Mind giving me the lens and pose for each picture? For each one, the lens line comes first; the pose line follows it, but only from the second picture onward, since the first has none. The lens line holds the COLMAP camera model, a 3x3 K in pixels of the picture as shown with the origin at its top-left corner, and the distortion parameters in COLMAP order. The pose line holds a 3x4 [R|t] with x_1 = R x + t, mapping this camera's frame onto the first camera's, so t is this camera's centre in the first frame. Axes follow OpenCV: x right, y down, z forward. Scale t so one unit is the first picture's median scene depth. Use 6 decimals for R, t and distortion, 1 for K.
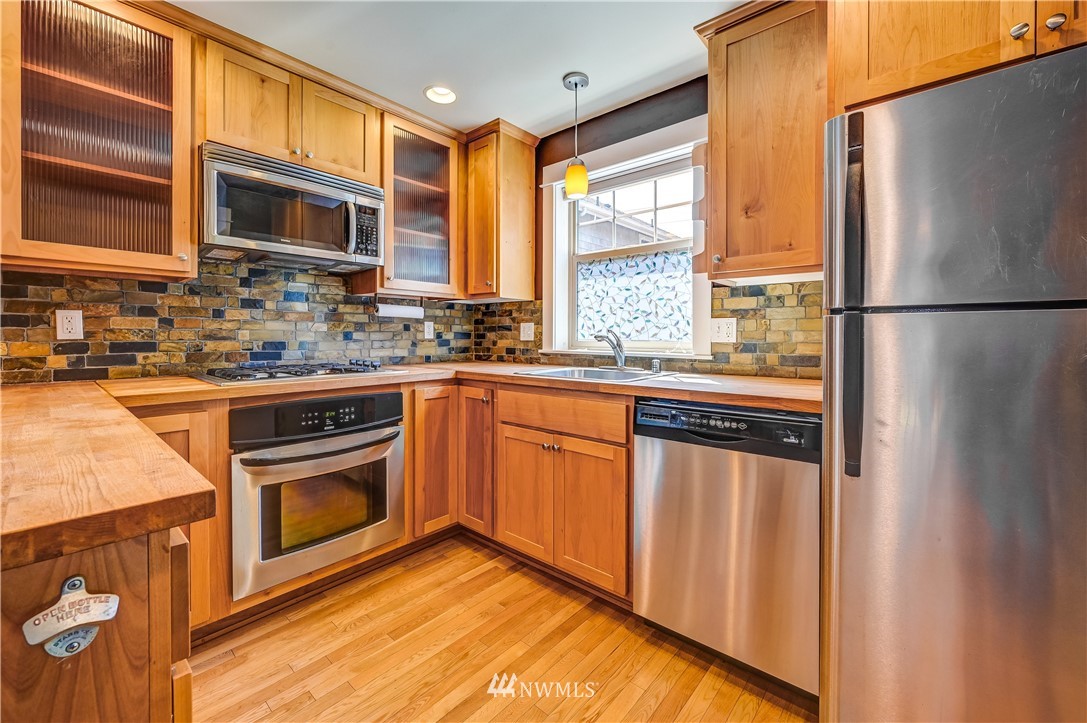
lens RADIAL K [[437.7, 0, 545.4], [0, 437.7, 339.7], [0, 0, 1]] dist [0.000277, 0.000015]
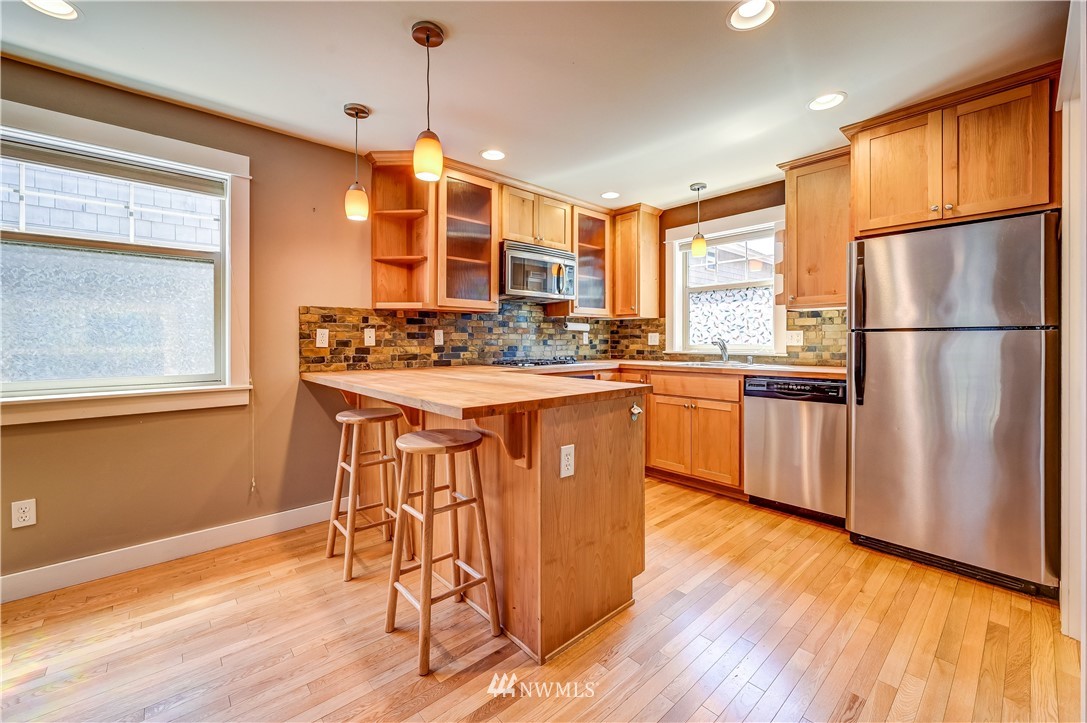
lens RADIAL K [[435.2, 0, 546.8], [0, 435.2, 343.7], [0, 0, 1]] dist [0.001505, 0.000244]
pose [[0.993201, -0.003985, -0.116346, -0.312168], [0.003699, 0.999990, -0.002671, 0.000326], [0.116355, 0.002223, 0.993205, -0.697157]]
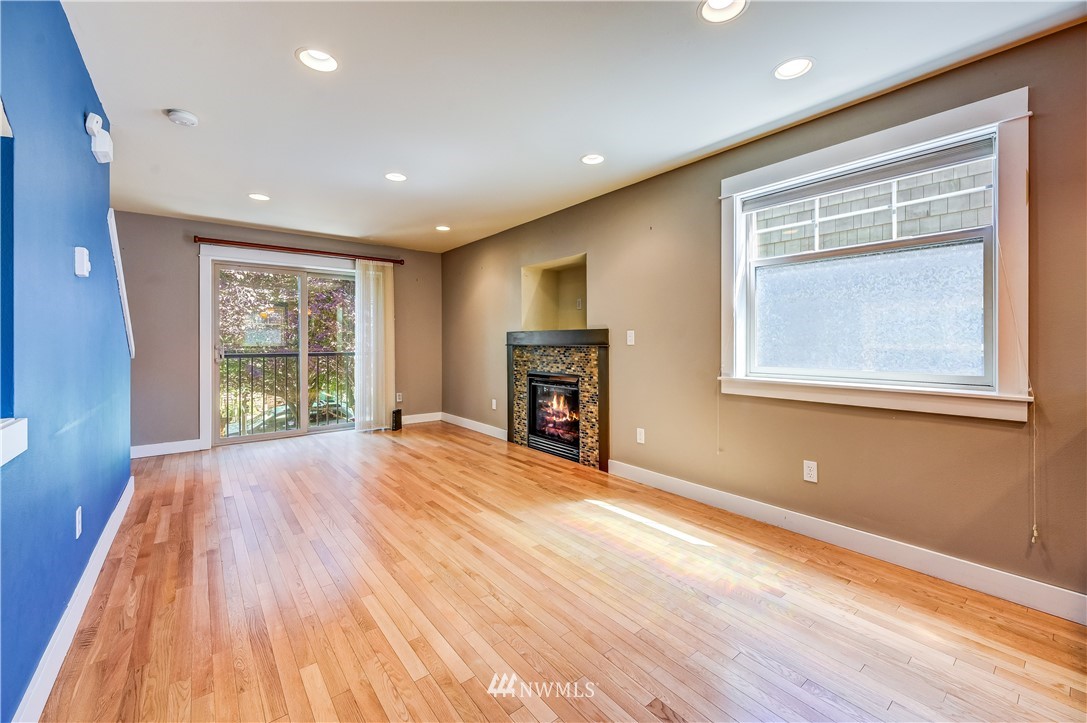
lens RADIAL K [[437.7, 0, 545.4], [0, 437.7, 339.7], [0, 0, 1]] dist [0.000277, 0.000015]
pose [[-0.173414, -0.002869, -0.984845, -0.221996], [-0.006968, 0.999974, -0.001686, 0.002120], [0.984824, 0.006570, -0.173430, -0.412018]]
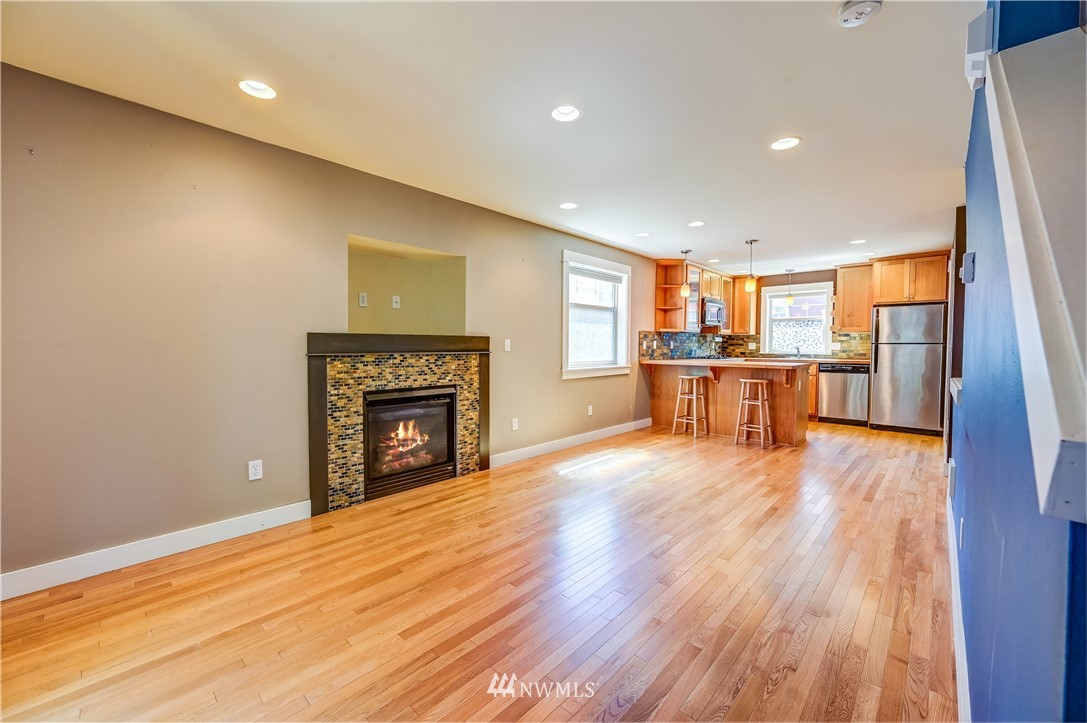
lens RADIAL K [[427.4, 0, 543.5], [0, 427.4, 361.5], [0, 0, 1]] dist [-0.000118, 0.000021]
pose [[0.999510, 0.002171, -0.031223, -1.712038], [-0.001342, 0.999647, 0.026523, 0.012416], [0.031270, -0.026468, 0.999160, -2.326708]]
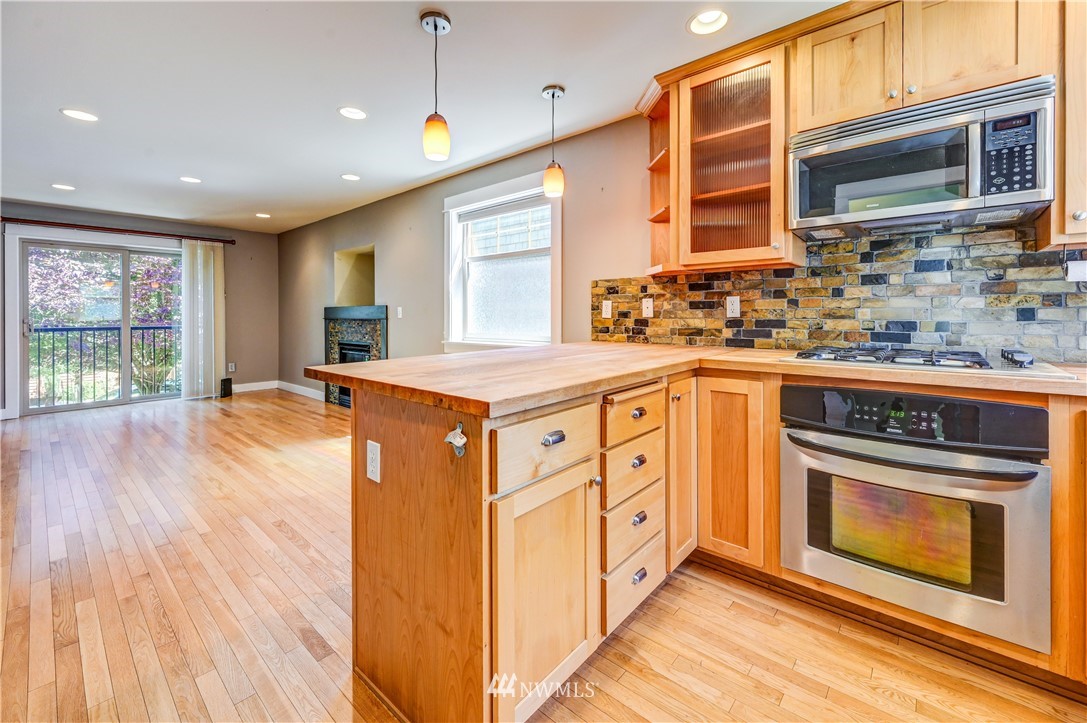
lens RADIAL K [[447.1, 0, 541.1], [0, 447.1, 315.2], [0, 0, 1]] dist [-0.001072, -0.000249]
pose [[0.002800, 0.001035, -0.999996, 0.271658], [-0.006184, 0.999980, 0.001017, -0.003981], [0.999977, 0.006181, 0.002806, 0.310613]]
